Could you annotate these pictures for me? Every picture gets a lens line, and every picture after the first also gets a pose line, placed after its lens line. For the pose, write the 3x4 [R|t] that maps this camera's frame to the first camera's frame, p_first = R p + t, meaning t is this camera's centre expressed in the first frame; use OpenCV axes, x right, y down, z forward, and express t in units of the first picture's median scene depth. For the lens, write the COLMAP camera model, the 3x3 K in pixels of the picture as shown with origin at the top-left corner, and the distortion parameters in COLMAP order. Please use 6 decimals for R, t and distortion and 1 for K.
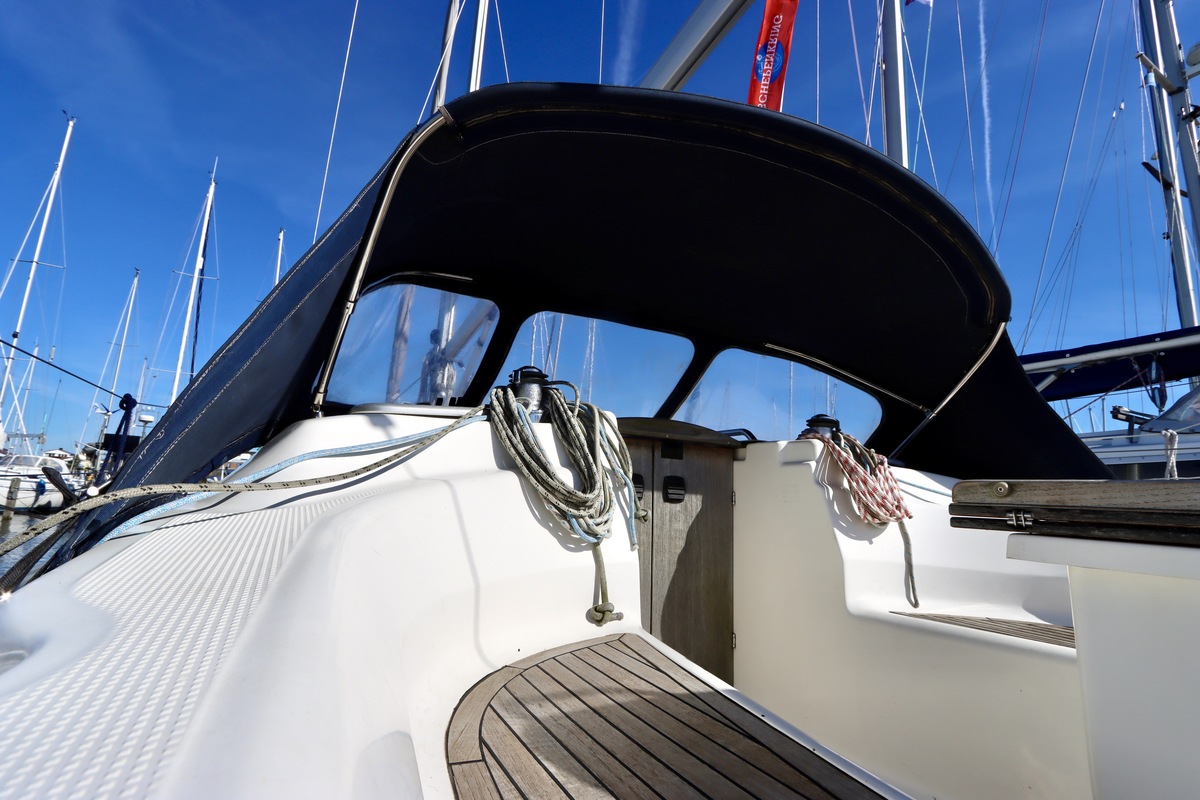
lens RADIAL K [[561.7, 0, 594.1], [0, 561.7, 393.8], [0, 0, 1]] dist [-0.016476, 0.000771]
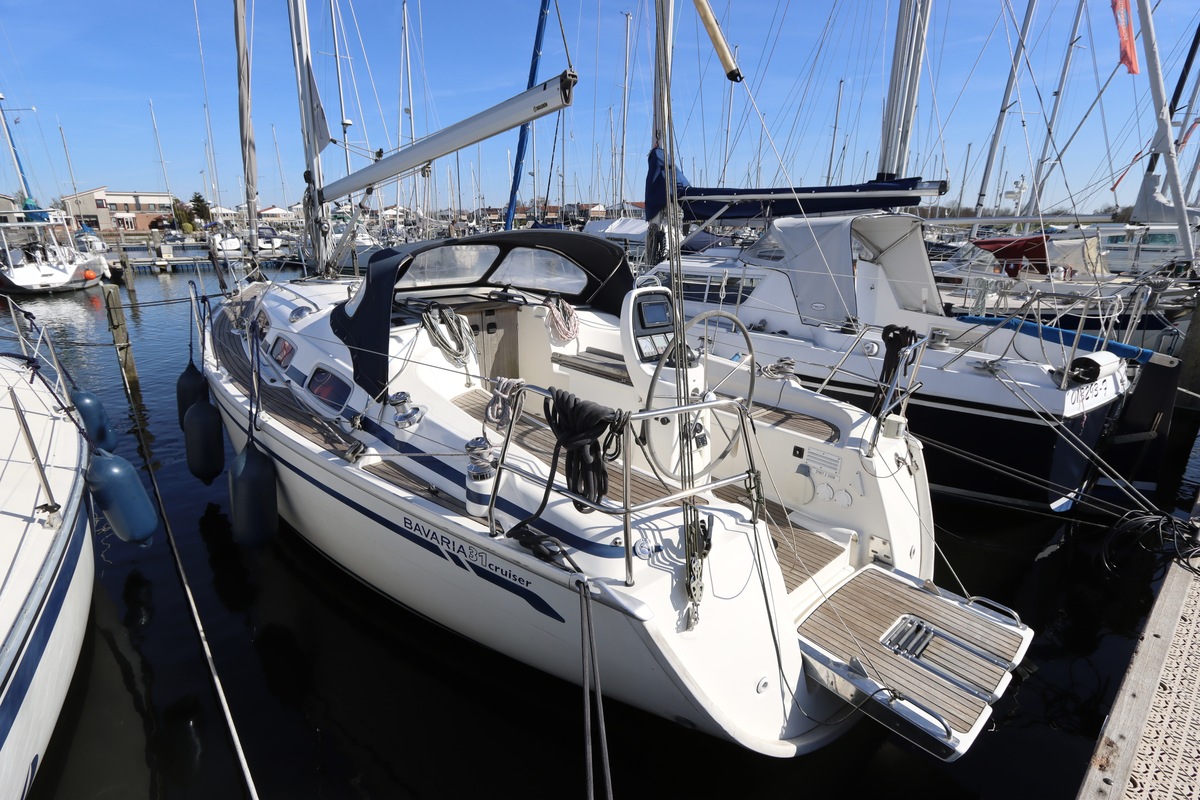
lens RADIAL K [[588.6, 0, 571.6], [0, 588.6, 405.3], [0, 0, 1]] dist [-0.011709, 0.000223]
pose [[0.973022, -0.112822, 0.201246, -0.073186], [0.003416, 0.879225, 0.476394, -0.759075], [-0.230688, -0.462854, 0.855891, -1.435728]]
